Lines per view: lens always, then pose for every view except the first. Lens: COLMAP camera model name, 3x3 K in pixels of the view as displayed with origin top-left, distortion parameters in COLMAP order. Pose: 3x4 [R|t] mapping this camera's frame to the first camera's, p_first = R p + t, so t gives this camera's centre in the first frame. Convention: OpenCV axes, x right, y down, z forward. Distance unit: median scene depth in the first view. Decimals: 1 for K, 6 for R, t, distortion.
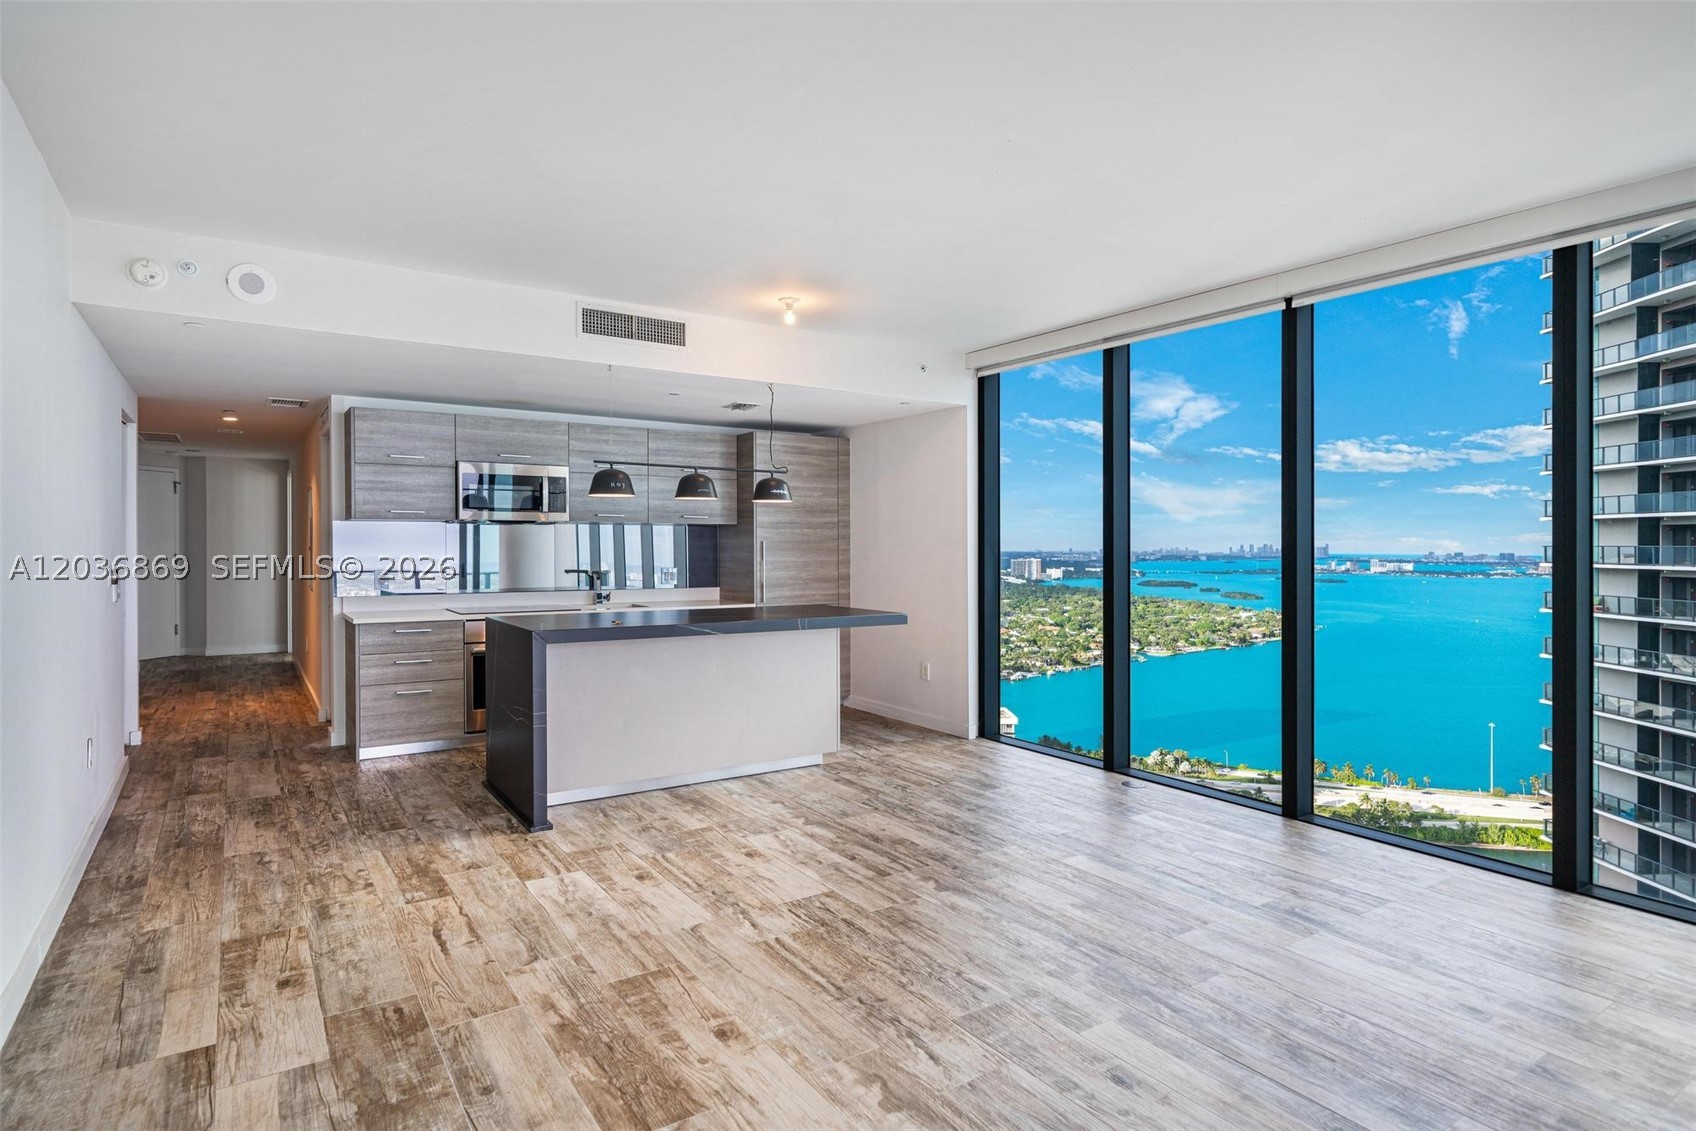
lens RADIAL K [[914.4, 0, 842.6], [0, 914.4, 539.7], [0, 0, 1]] dist [0.005518, 0.000807]
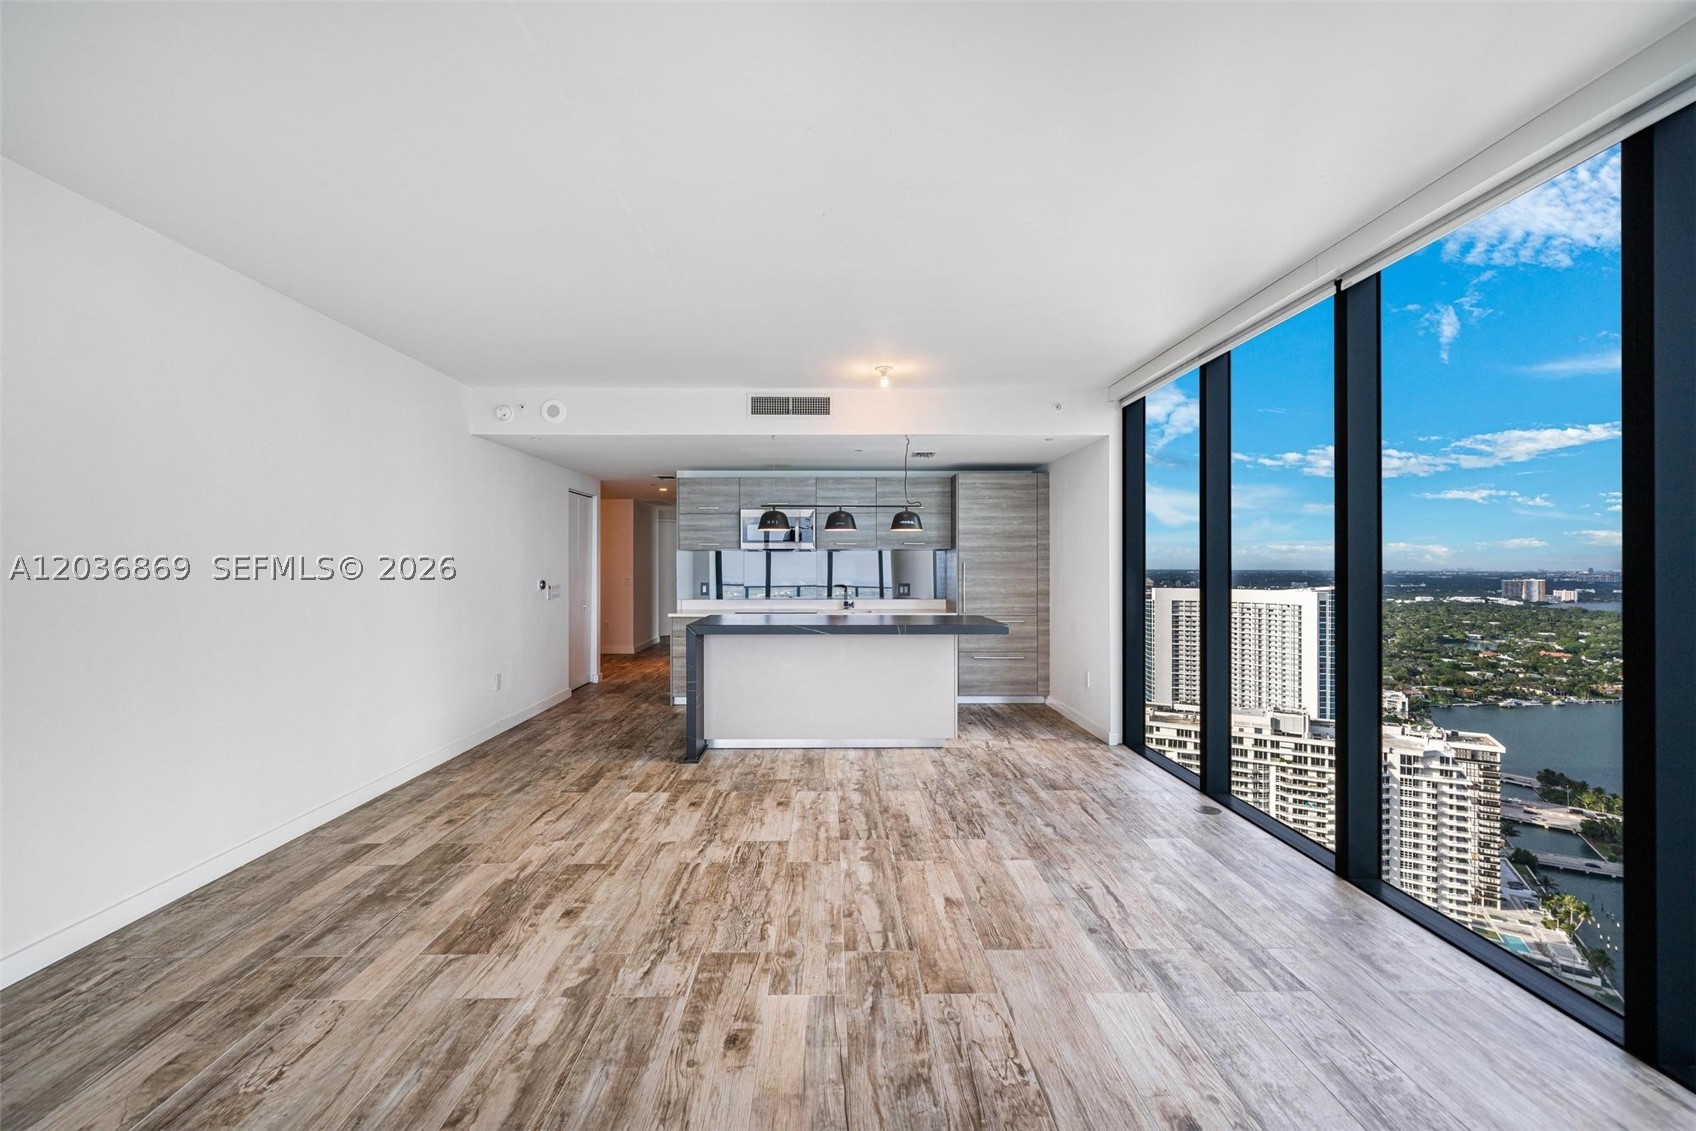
lens RADIAL K [[708.7, 0, 836.3], [0, 708.7, 557.9], [0, 0, 1]] dist [0.002013, -0.000313]
pose [[0.838882, -0.009629, -0.544229, 0.600160], [0.006544, 0.999950, -0.007605, 0.003378], [0.544275, 0.002819, 0.838902, 0.227230]]
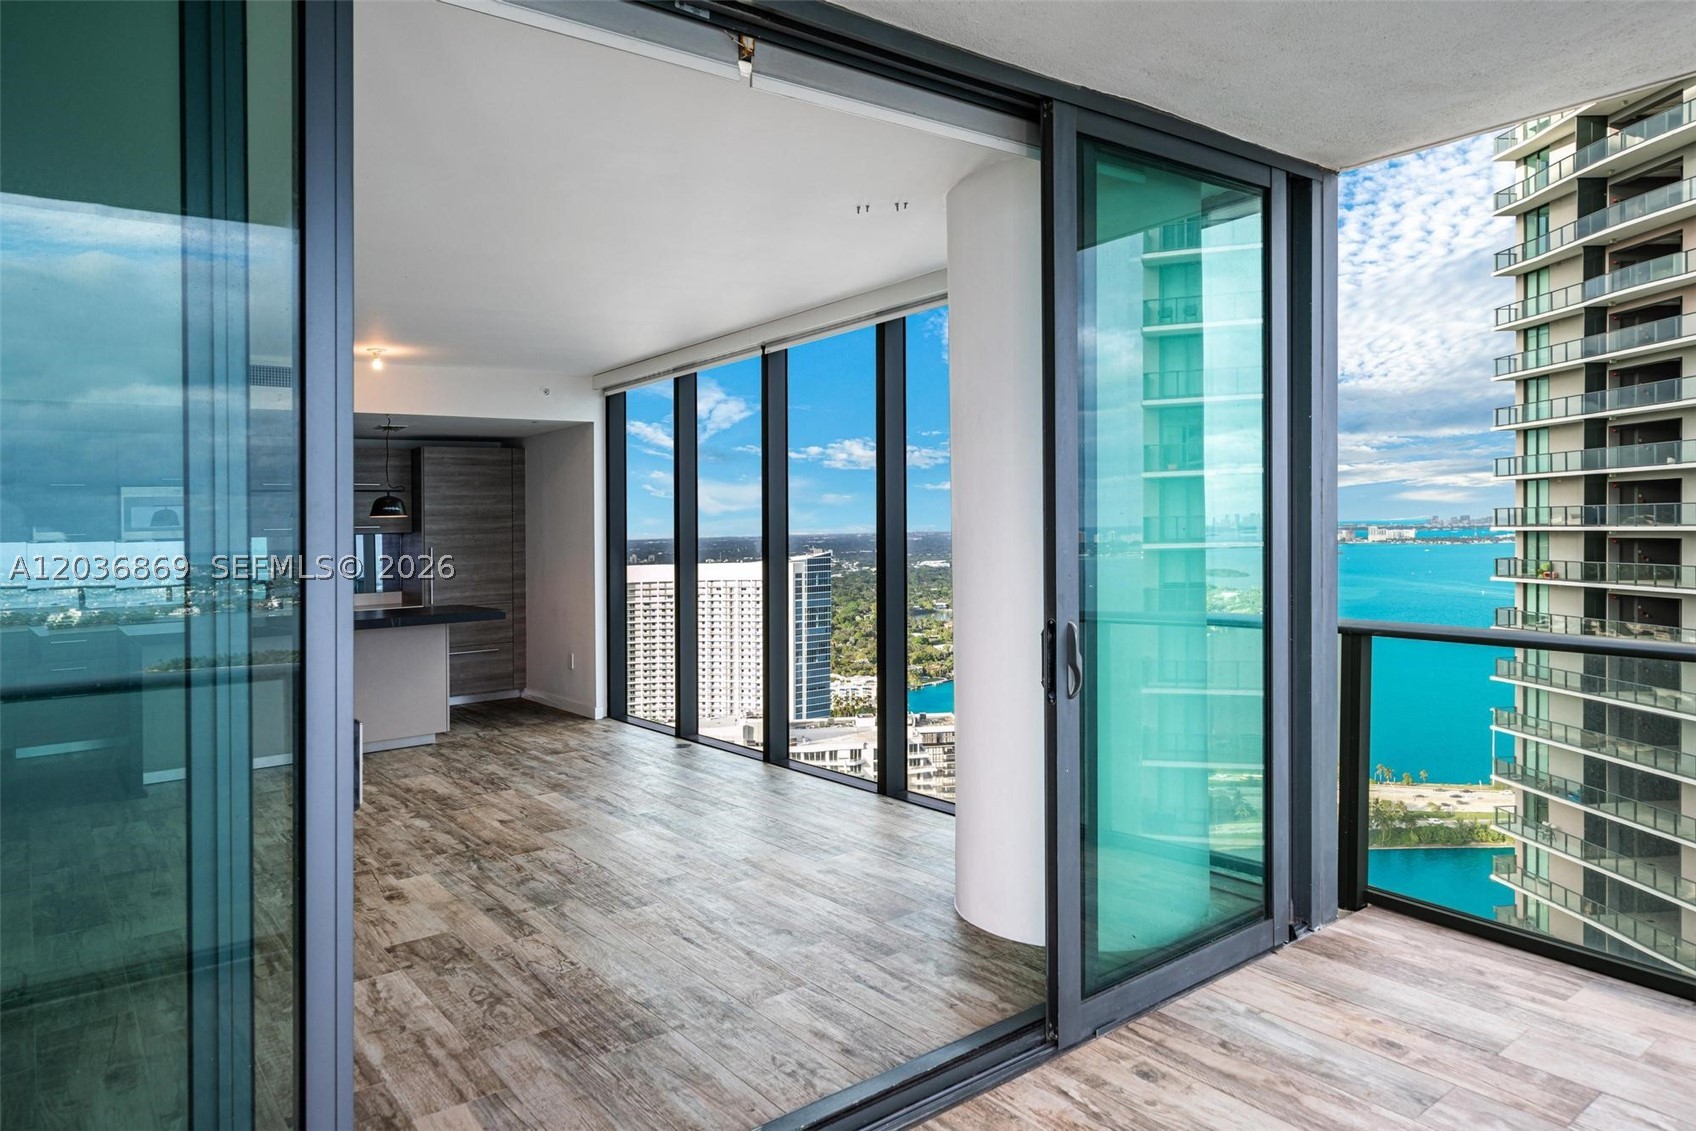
lens RADIAL K [[1073.2, 0, 844.9], [0, 1073.2, 468.8], [0, 0, 1]] dist [-0.000380, 0.000777]
pose [[0.997183, -0.027209, 0.069900, 0.665502], [0.030656, 0.998341, -0.048737, -0.030232], [-0.068458, 0.050743, 0.996363, -0.653655]]
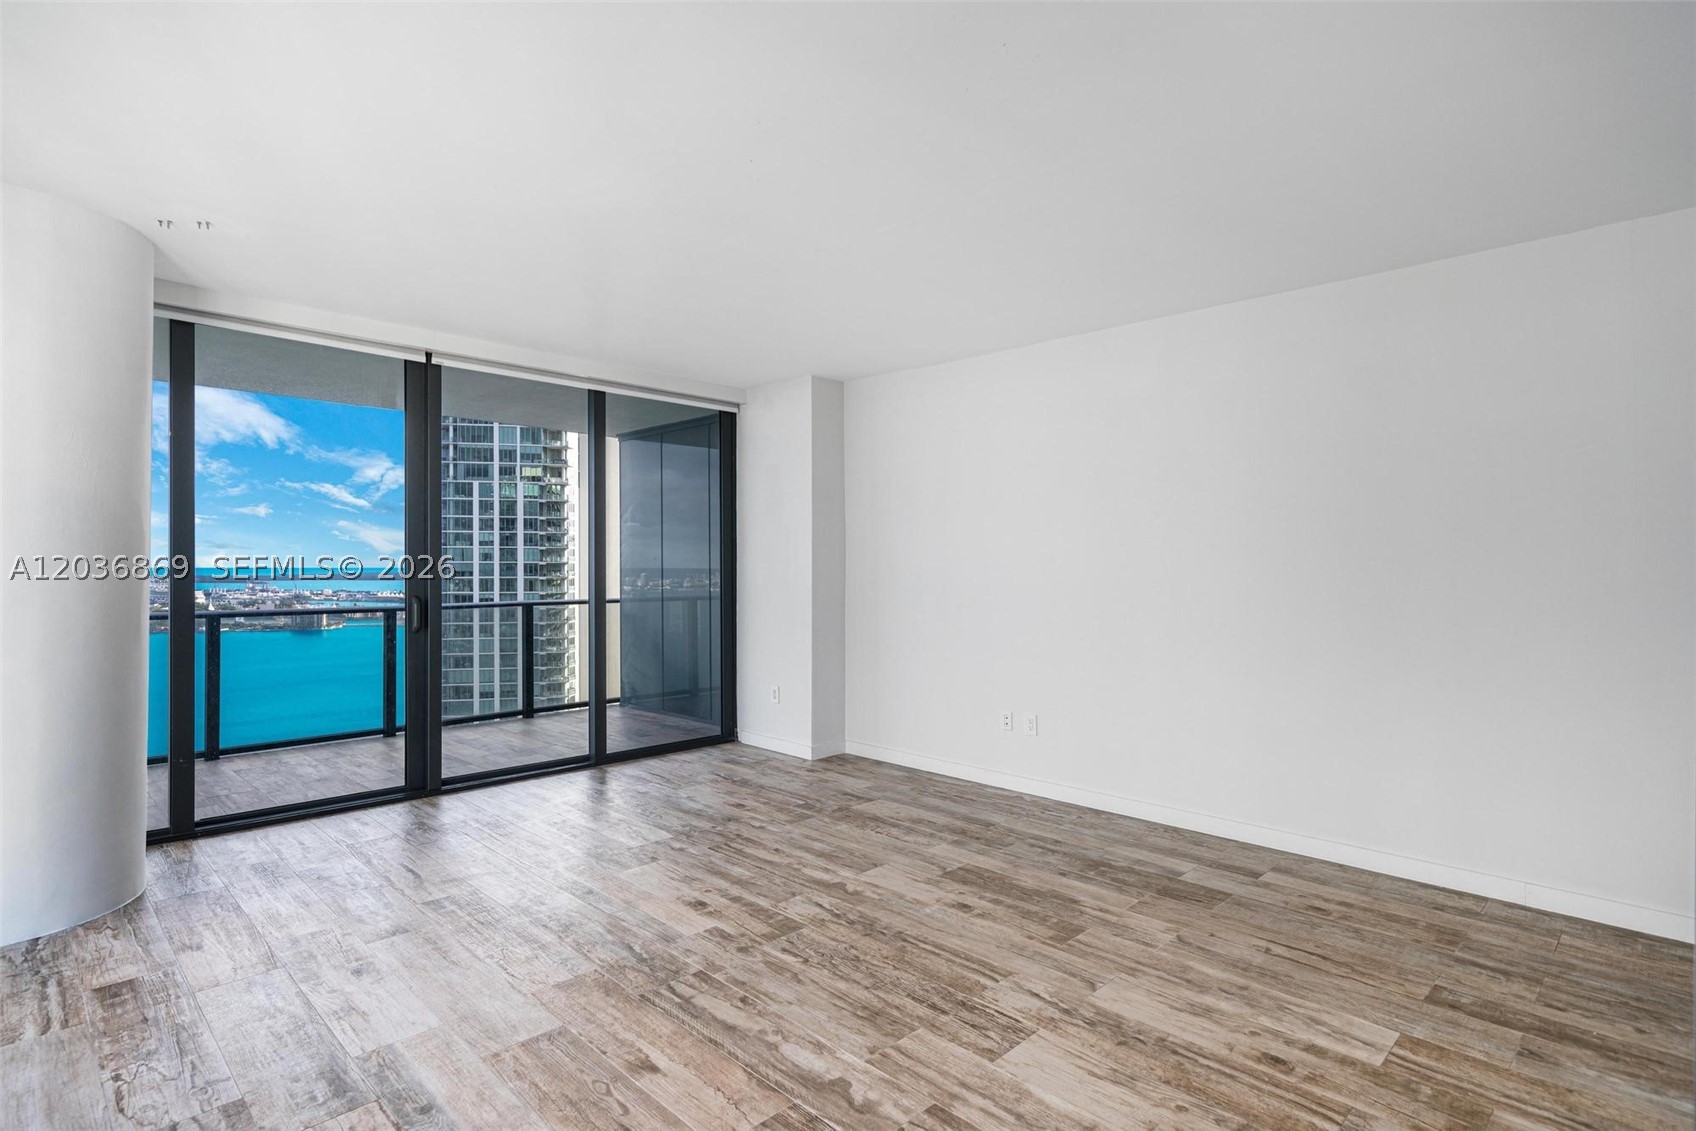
lens RADIAL K [[851.3, 0, 844.5], [0, 851.3, 565.7], [0, 0, 1]] dist [0.001361, 0.000375]
pose [[-0.979563, -0.007911, -0.200982, 0.243440], [-0.007347, 0.999967, -0.003551, 0.005708], [0.201003, -0.002001, -0.979589, 1.683546]]
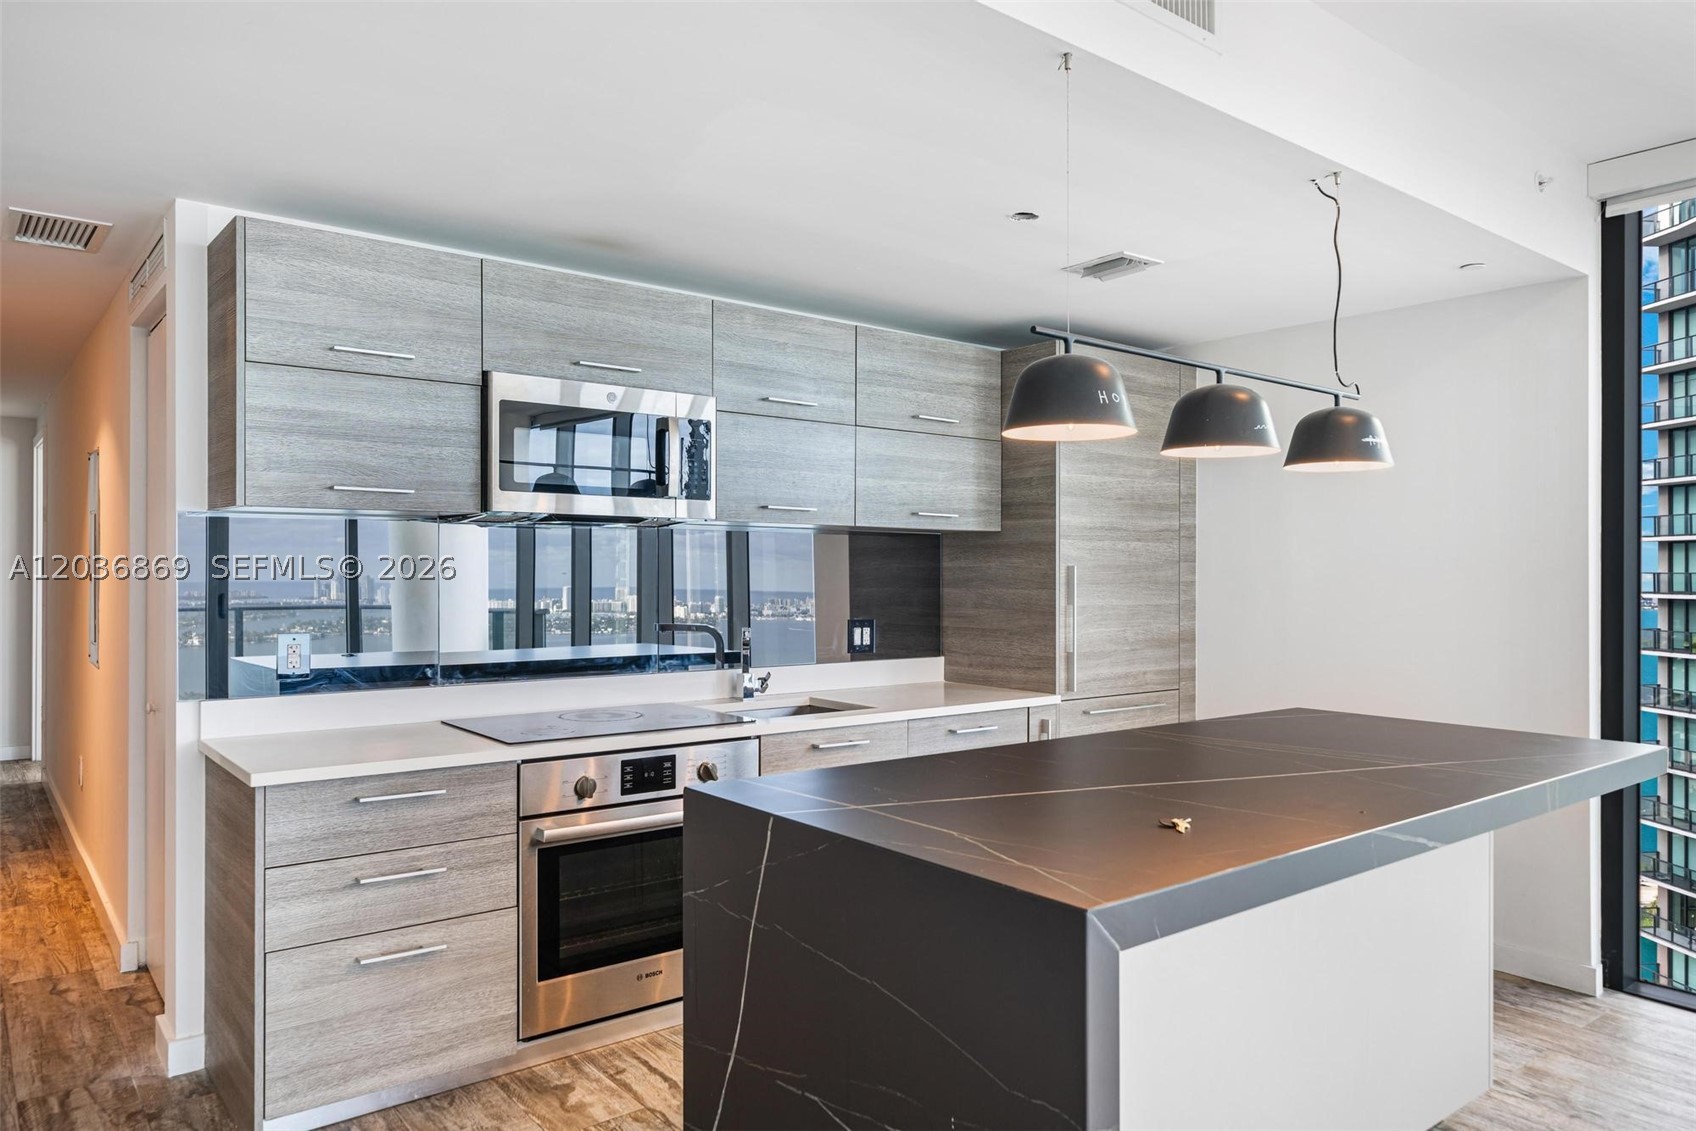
lens RADIAL K [[1128.3, 0, 838.1], [0, 1128.3, 566.1], [0, 0, 1]] dist [-0.004292, -0.000860]
pose [[0.996128, 0.003496, 0.087840, -0.552485], [-0.003645, 0.999992, 0.001538, 0.002406], [-0.087834, -0.001852, 0.996133, 0.862256]]
